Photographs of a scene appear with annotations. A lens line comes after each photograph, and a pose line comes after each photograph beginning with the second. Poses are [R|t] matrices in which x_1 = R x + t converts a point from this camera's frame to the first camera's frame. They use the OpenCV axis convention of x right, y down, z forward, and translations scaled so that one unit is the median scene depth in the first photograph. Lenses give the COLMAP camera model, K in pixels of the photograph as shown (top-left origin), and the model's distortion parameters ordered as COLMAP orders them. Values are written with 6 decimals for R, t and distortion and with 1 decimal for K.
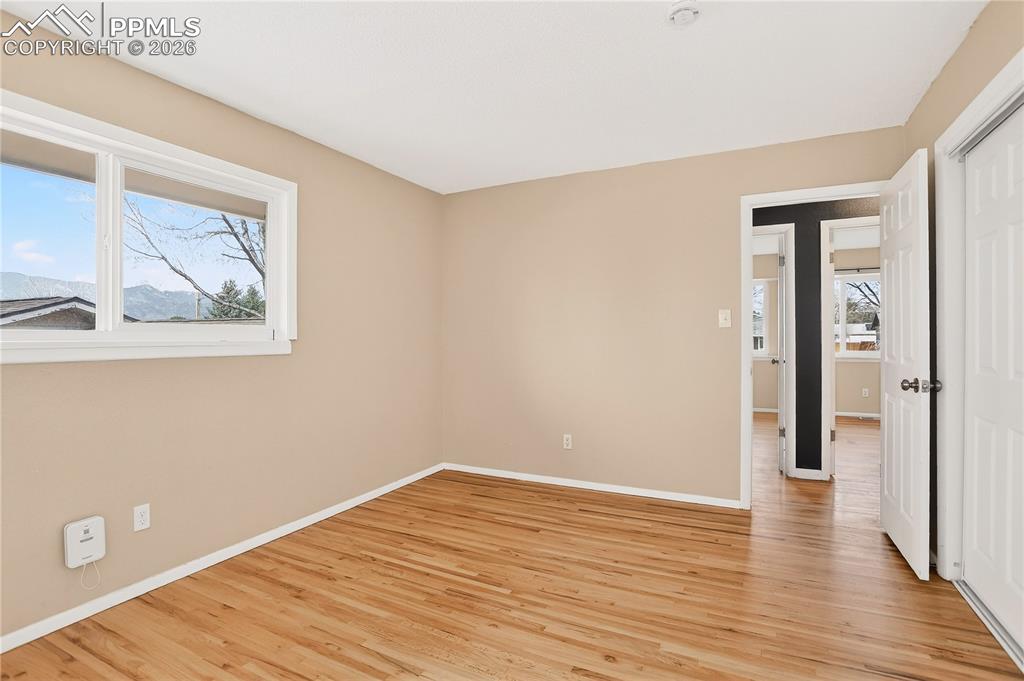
lens RADIAL K [[498.3, 0, 509.8], [0, 498.3, 338.8], [0, 0, 1]] dist [-0.062270, 0.019661]
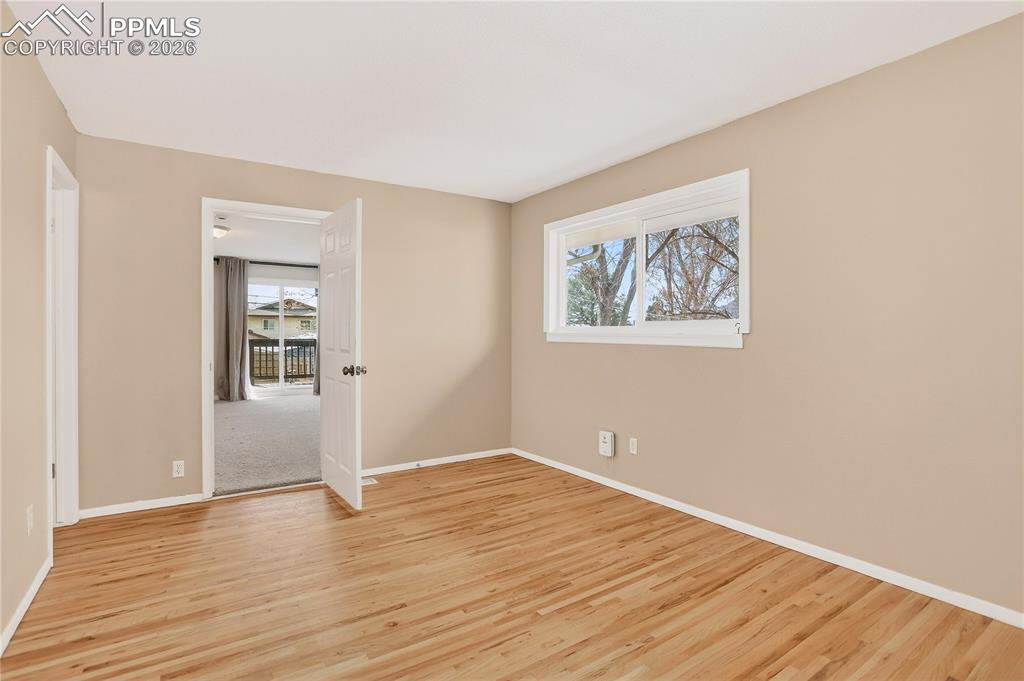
lens RADIAL K [[498.3, 0, 506.0], [0, 498.3, 335.3], [0, 0, 1]] dist [-0.062270, 0.019661]
pose [[-0.490348, 0.013539, -0.871422, 0.792198], [0.000861, 0.999886, 0.015051, -0.014716], [0.871527, 0.006630, -0.490304, 1.345590]]
